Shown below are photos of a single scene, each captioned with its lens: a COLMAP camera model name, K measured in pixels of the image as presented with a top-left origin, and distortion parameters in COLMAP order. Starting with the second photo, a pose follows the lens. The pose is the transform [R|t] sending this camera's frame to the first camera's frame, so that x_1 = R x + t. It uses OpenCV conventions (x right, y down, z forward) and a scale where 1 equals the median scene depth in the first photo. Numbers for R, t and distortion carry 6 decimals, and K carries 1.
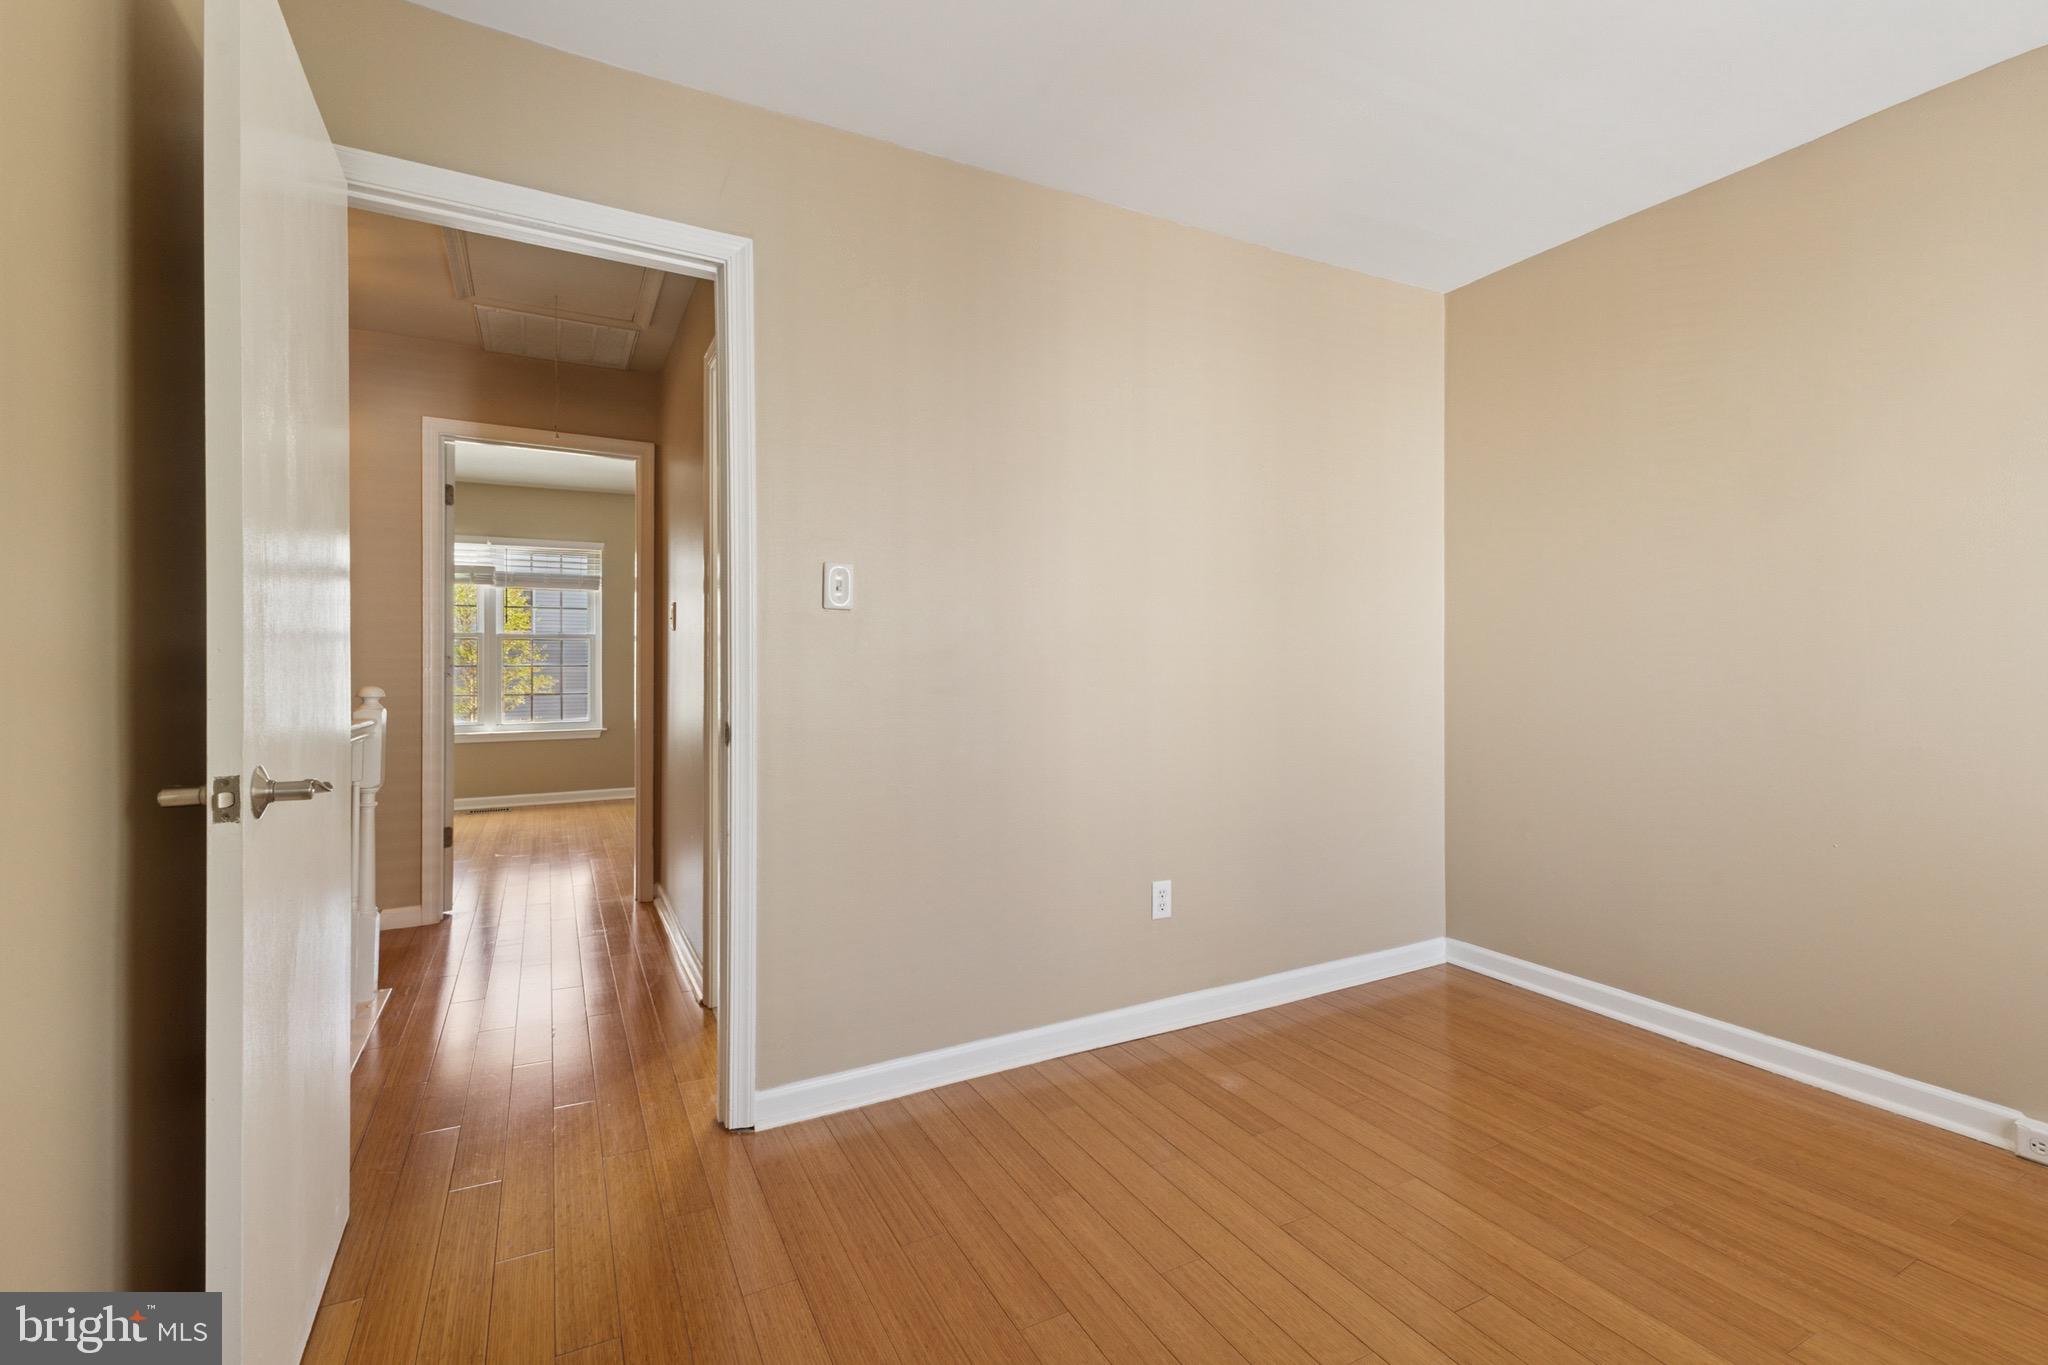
lens RADIAL K [[919.4, 0, 1018.7], [0, 919.4, 672.1], [0, 0, 1]] dist [0.030478, -0.000063]
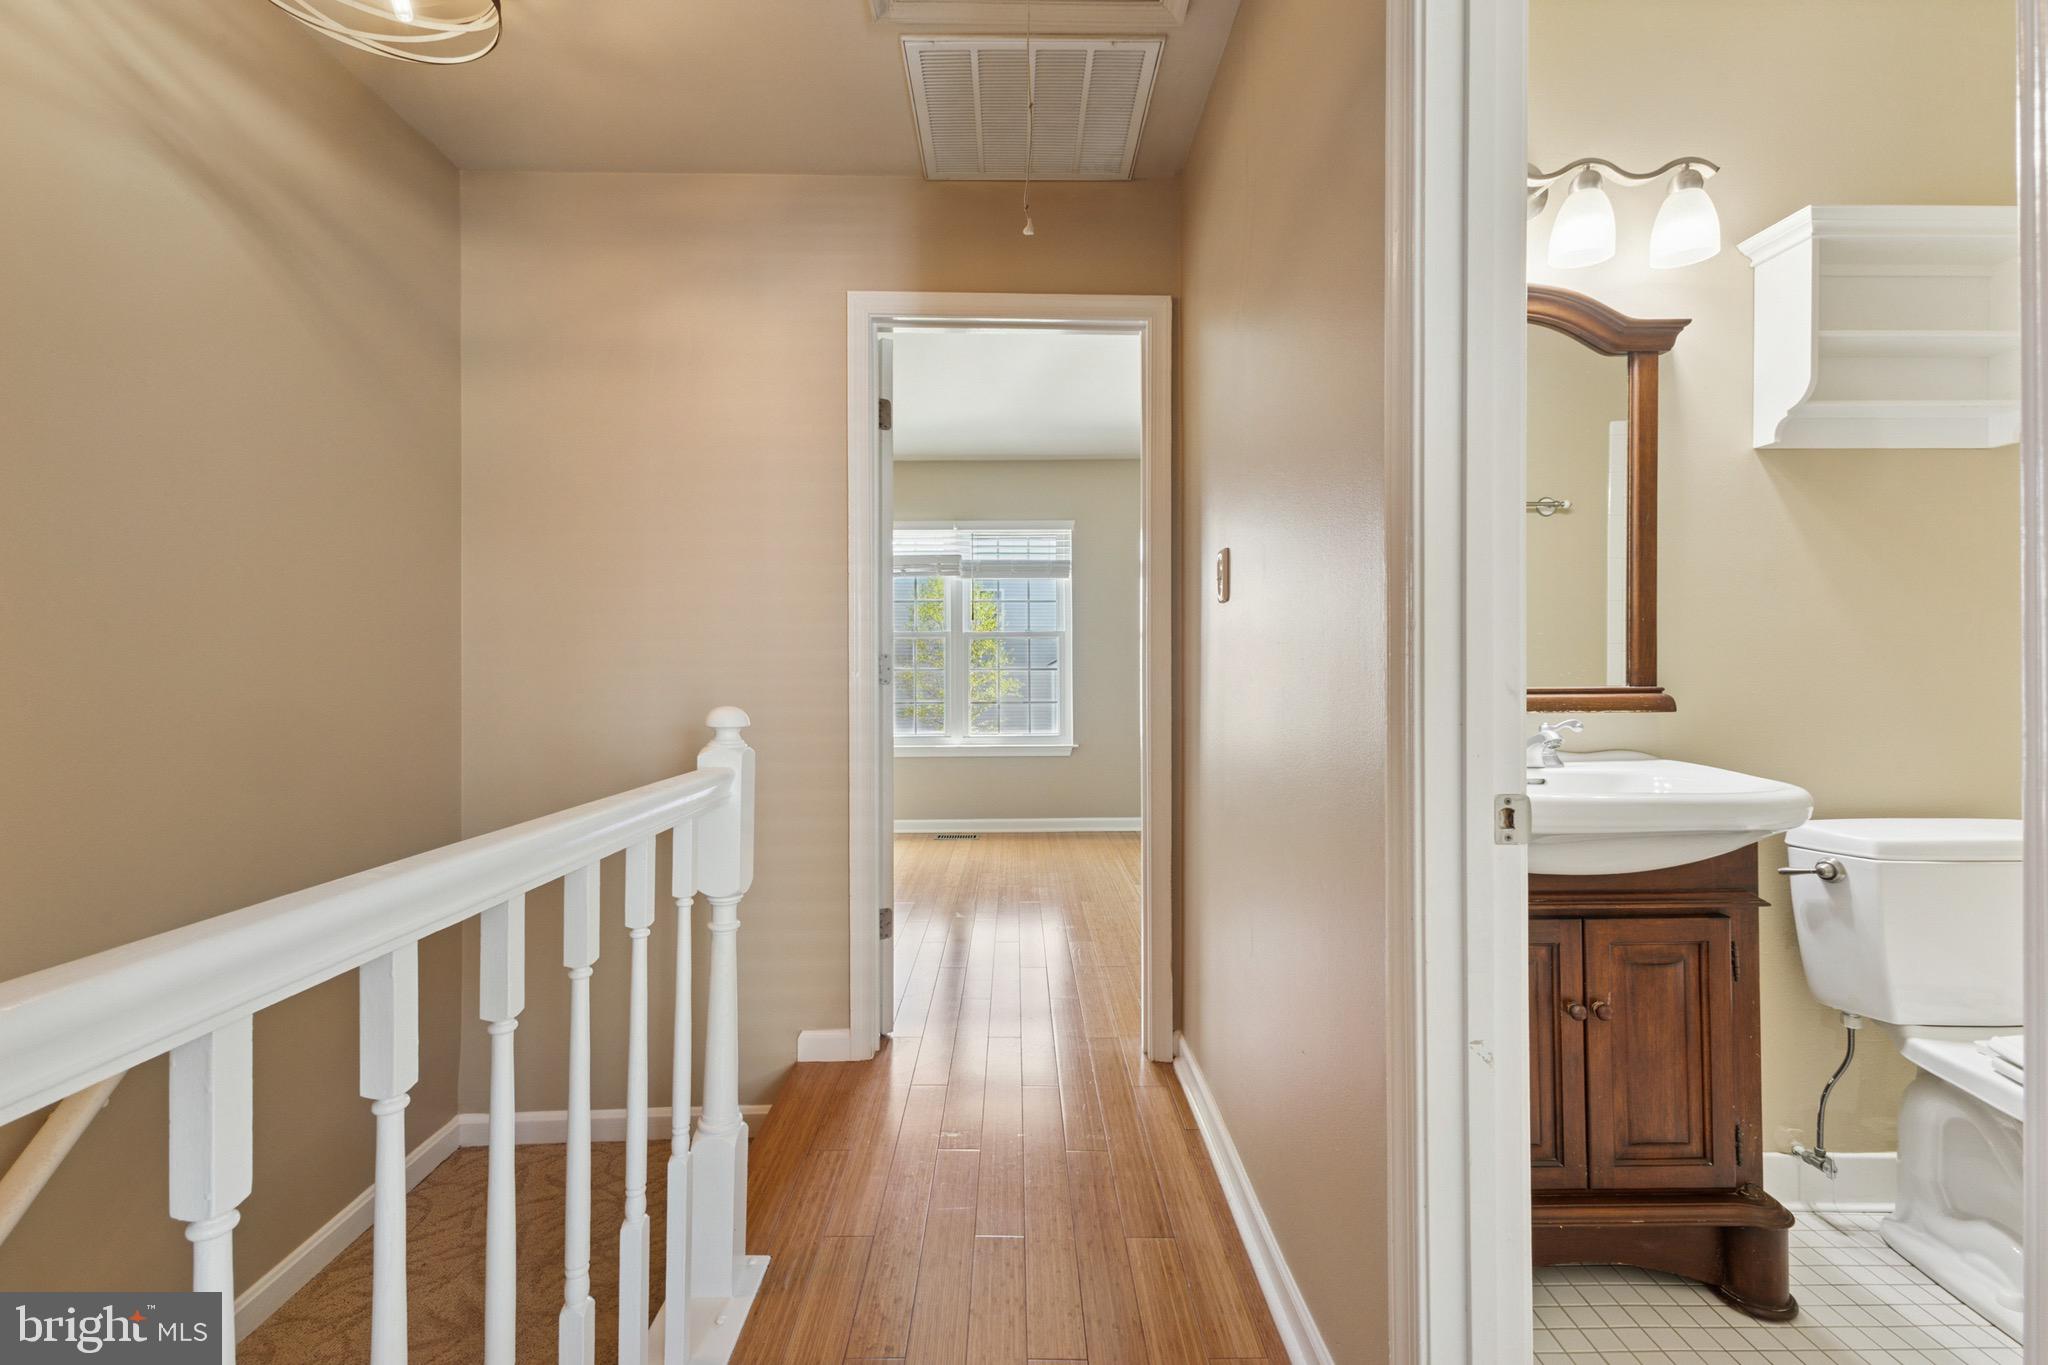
lens RADIAL K [[919.4, 0, 1018.7], [0, 919.4, 672.1], [0, 0, 1]] dist [0.030478, -0.000063]
pose [[0.893099, -0.005693, -0.449824, -0.172119], [0.004294, 0.999982, -0.004131, -0.001171], [0.449839, 0.001758, 0.893108, 0.339730]]
